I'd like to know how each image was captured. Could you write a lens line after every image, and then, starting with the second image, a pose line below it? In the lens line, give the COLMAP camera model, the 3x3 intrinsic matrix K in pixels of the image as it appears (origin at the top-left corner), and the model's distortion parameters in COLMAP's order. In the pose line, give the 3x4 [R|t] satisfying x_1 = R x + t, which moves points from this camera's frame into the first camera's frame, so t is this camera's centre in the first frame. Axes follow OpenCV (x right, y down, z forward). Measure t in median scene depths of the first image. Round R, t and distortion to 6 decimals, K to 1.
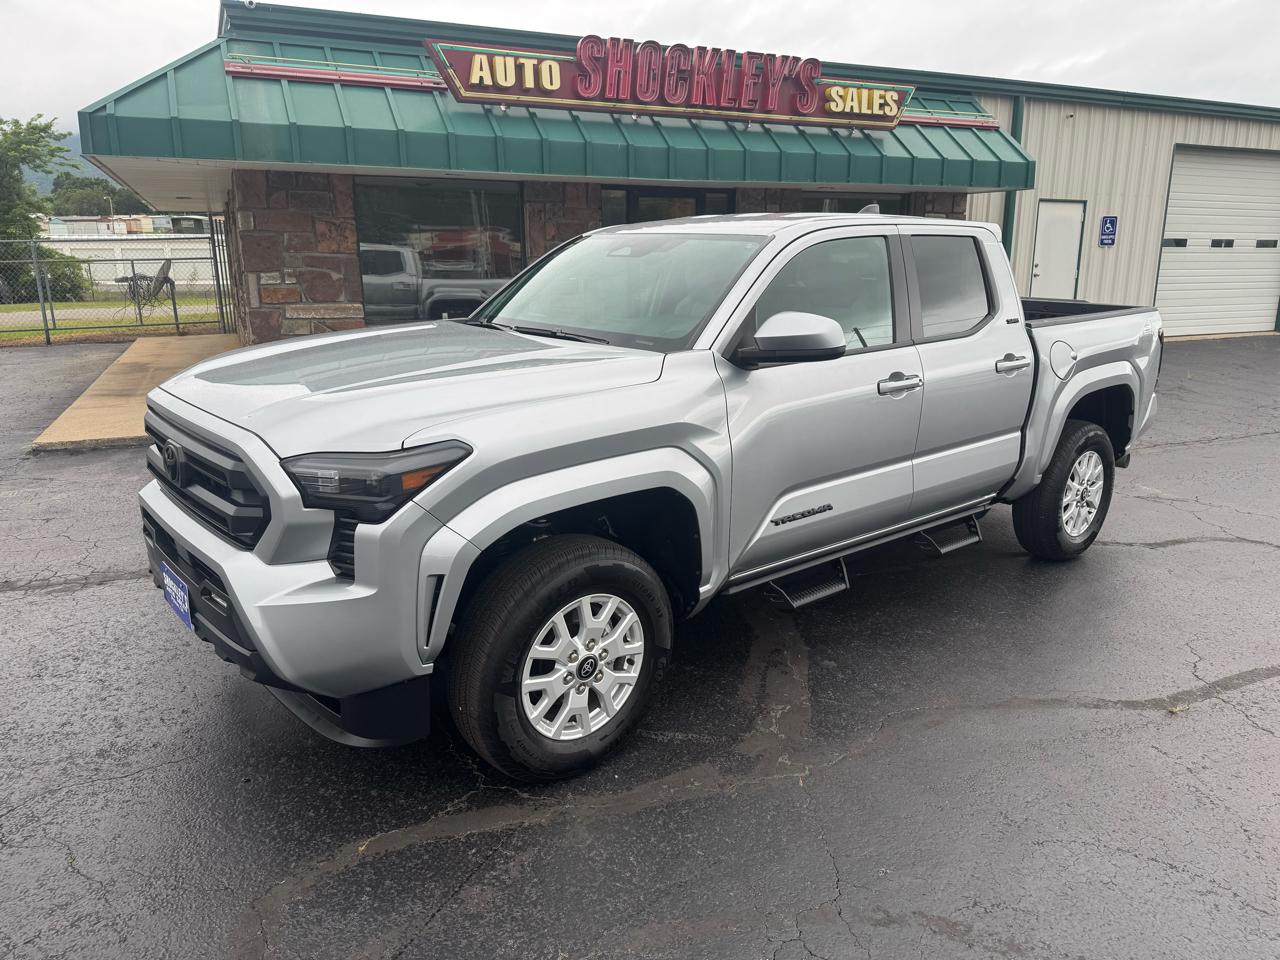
lens RADIAL K [[853.4, 0, 646.5], [0, 853.4, 477.2], [0, 0, 1]] dist [0.038289, -0.045142]
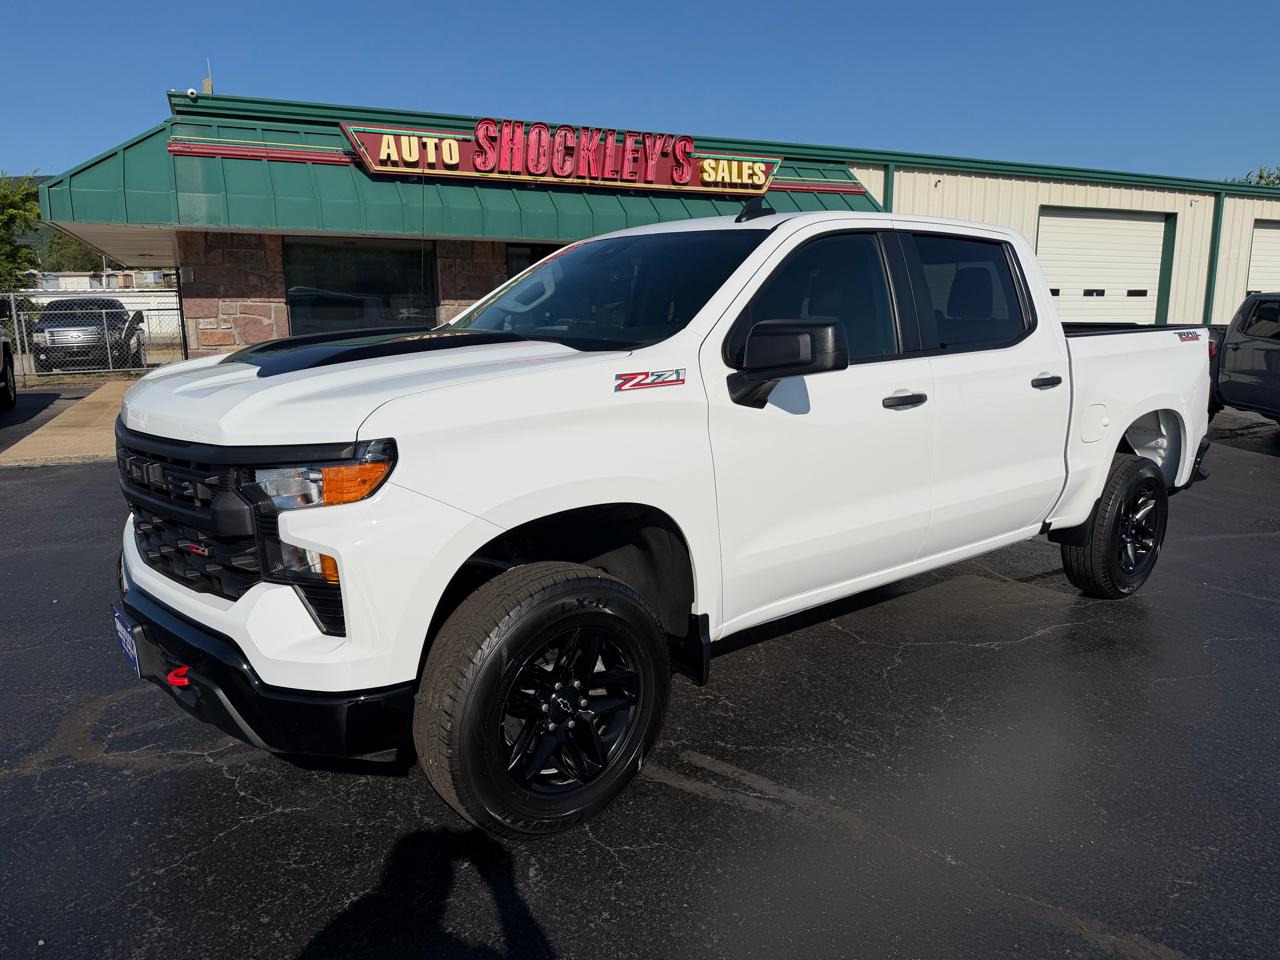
lens RADIAL K [[849.4, 0, 642.3], [0, 849.4, 480.6], [0, 0, 1]] dist [0.049614, -0.063365]
pose [[0.999946, -0.005101, 0.009089, 0.129603], [0.005586, 0.998520, -0.054091, 0.042995], [-0.008799, 0.054139, 0.998495, -0.137842]]
